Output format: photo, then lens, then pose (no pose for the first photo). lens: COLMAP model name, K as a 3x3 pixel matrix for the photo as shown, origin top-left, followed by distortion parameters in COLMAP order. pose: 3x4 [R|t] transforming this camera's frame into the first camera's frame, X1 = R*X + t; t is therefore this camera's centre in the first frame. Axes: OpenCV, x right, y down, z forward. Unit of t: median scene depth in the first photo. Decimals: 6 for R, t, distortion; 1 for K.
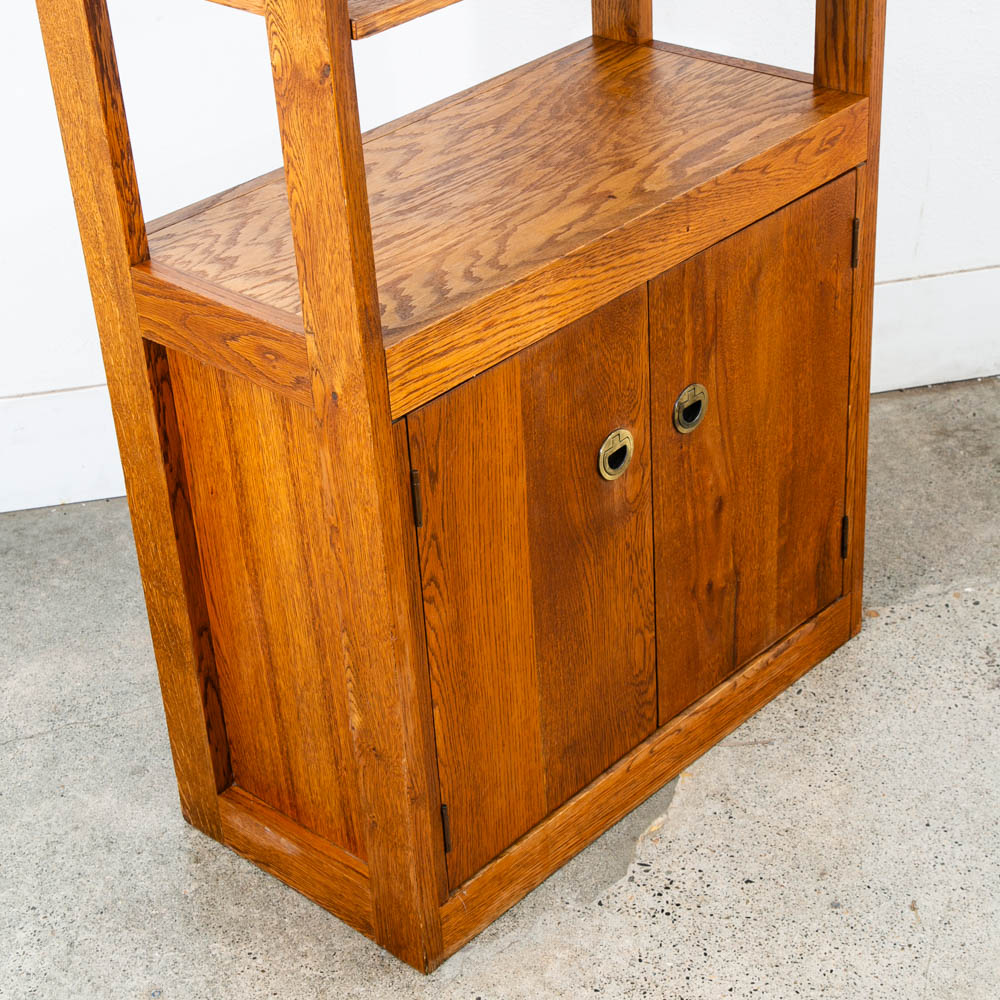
lens RADIAL K [[2050.3, 0, 496.4], [0, 2050.3, 481.3], [0, 0, 1]] dist [0.095116, 0.233060]
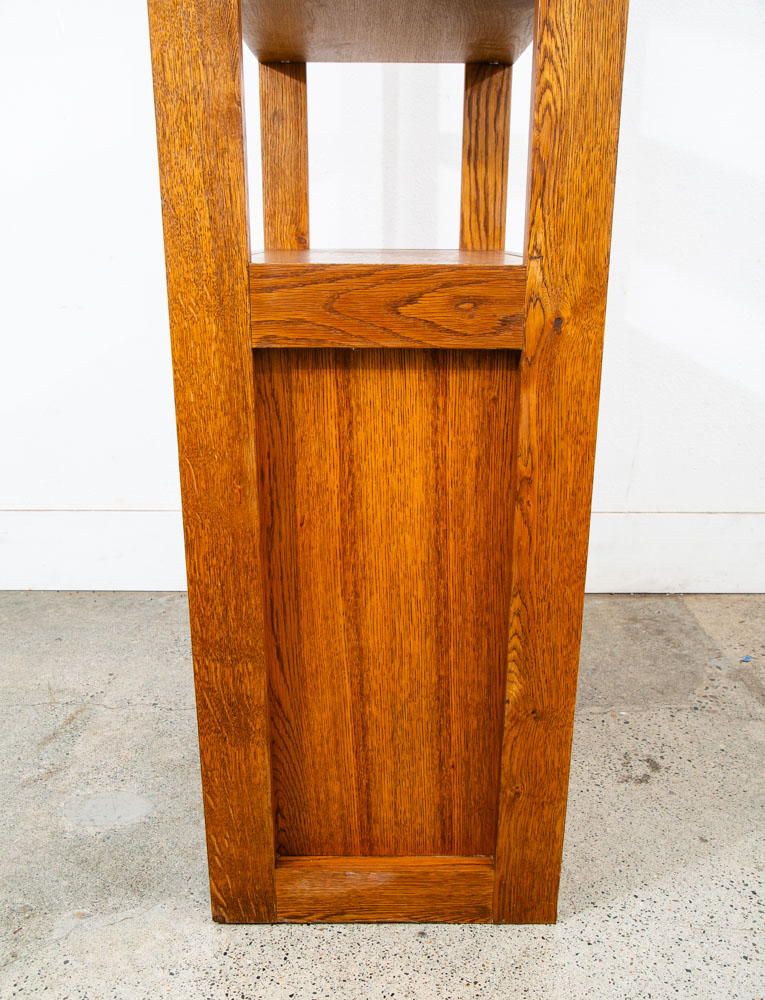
lens RADIAL K [[957.0, 0, 381.0], [0, 957.0, 579.0], [0, 0, 1]] dist [-0.088958, 0.122035]
pose [[0.731176, -0.174462, 0.659504, -0.409748], [0.305123, 0.948291, -0.087426, 0.080551], [-0.610149, 0.265154, 0.746600, 0.633180]]
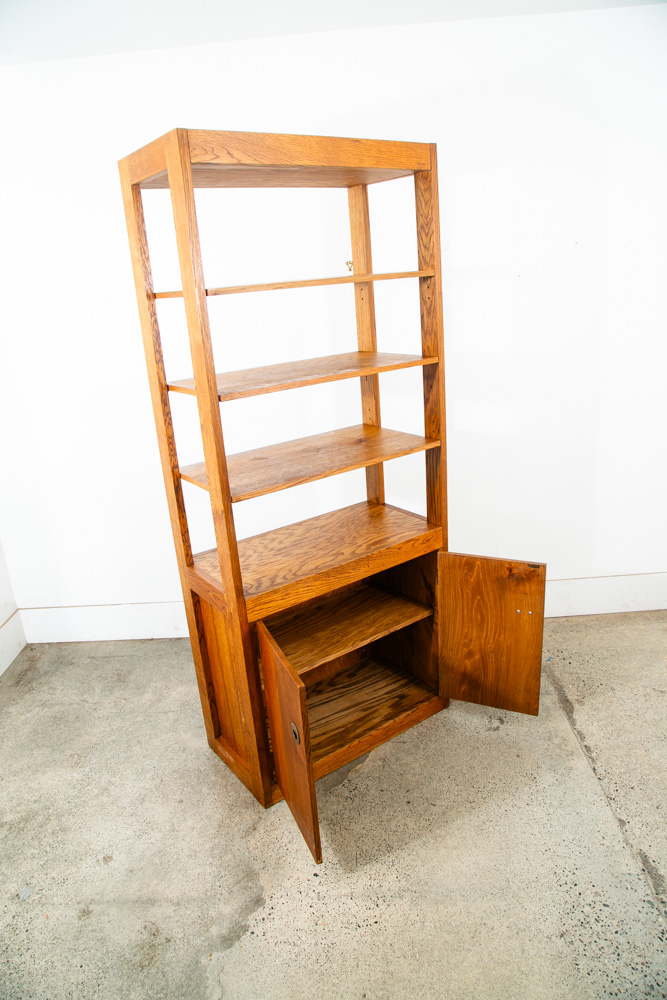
lens RADIAL K [[673.1, 0, 333.5], [0, 673.1, 500.0], [0, 0, 1]] dist [-0.102092, 0.006449]
pose [[0.981598, 0.052213, -0.183685, 0.214514], [-0.086094, 0.979591, -0.181629, -0.033540], [0.170452, 0.194101, 0.966059, 0.014721]]
